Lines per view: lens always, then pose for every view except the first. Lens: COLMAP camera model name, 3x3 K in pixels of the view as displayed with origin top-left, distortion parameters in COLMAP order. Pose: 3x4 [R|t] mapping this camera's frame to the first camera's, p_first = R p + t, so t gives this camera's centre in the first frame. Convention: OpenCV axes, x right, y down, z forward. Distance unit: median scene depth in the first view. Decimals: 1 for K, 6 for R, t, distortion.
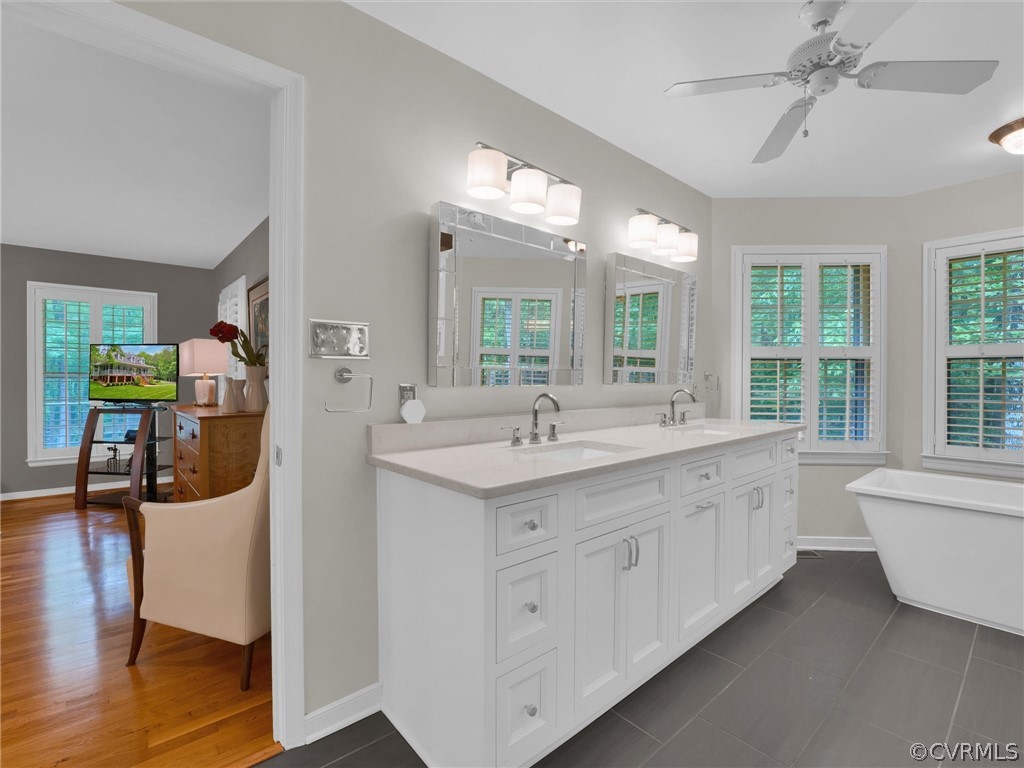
lens RADIAL K [[476.3, 0, 516.0], [0, 476.3, 384.5], [0, 0, 1]] dist [-0.029559, 0.000978]
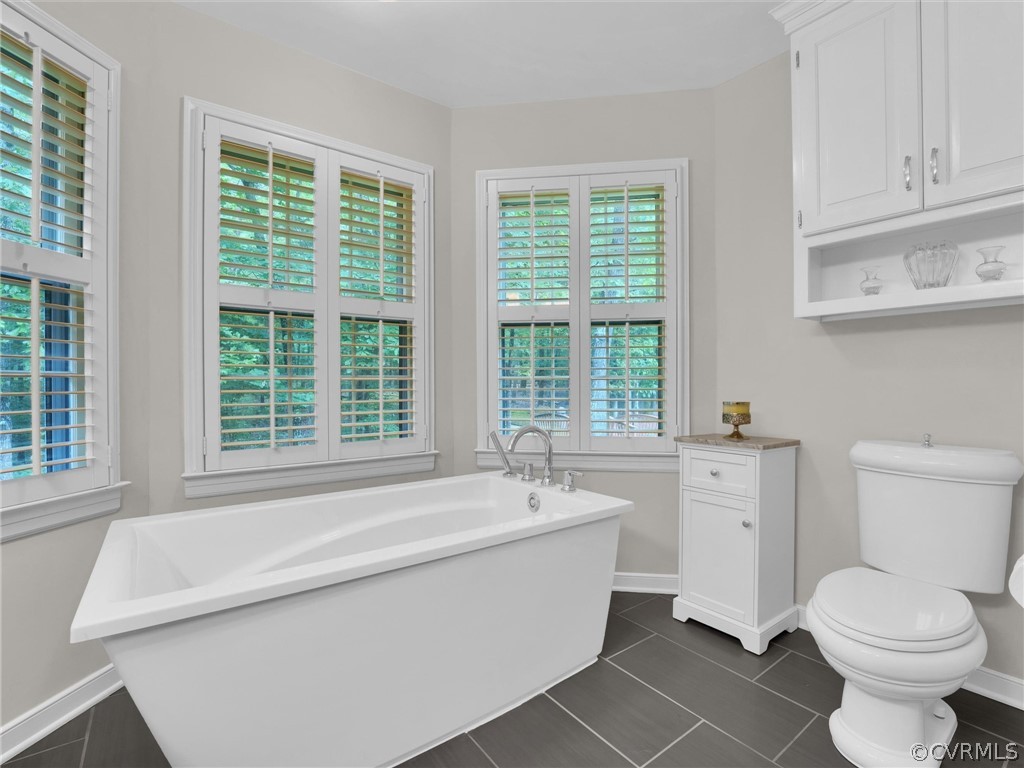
lens RADIAL K [[476.3, 0, 516.0], [0, 476.3, 384.5], [0, 0, 1]] dist [-0.029559, 0.000978]
pose [[0.076887, -0.006183, 0.997021, 0.376434], [0.017604, 0.999833, 0.004843, 0.050000], [-0.996884, 0.017179, 0.076983, 0.607757]]
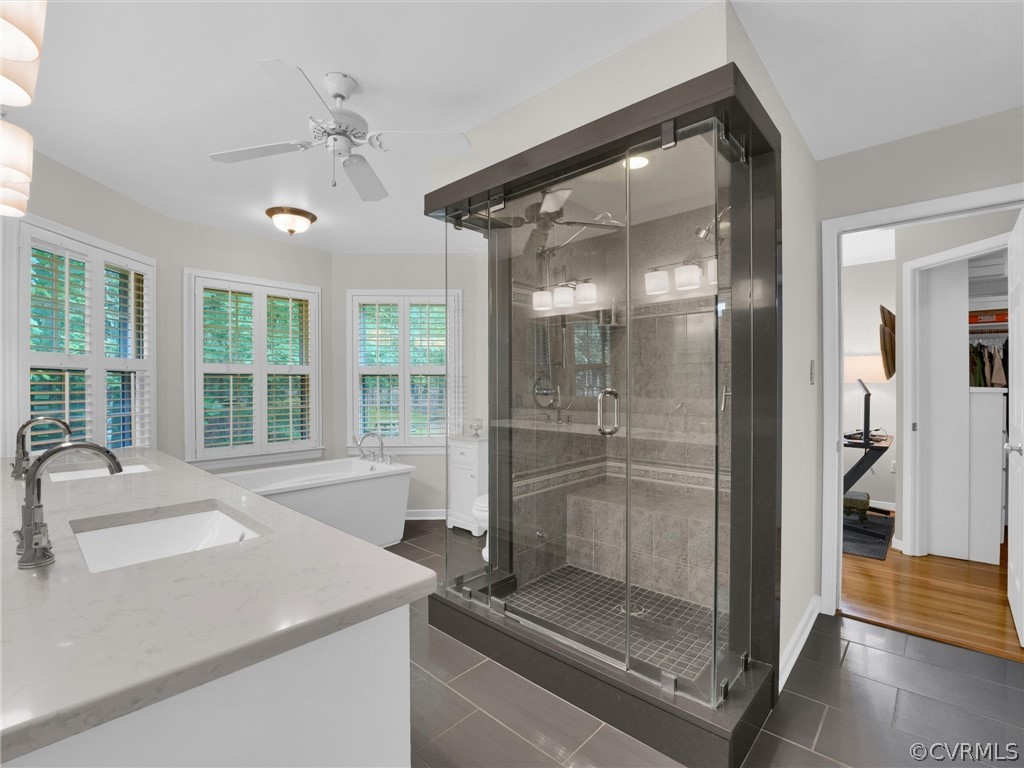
lens RADIAL K [[466.8, 0, 515.9], [0, 466.8, 385.4], [0, 0, 1]] dist [-0.028890, 0.000011]
pose [[-0.112080, -0.003666, 0.993692, -0.305786], [0.018521, 0.999812, 0.005778, -0.020215], [-0.993527, 0.019052, -0.111991, 0.376003]]
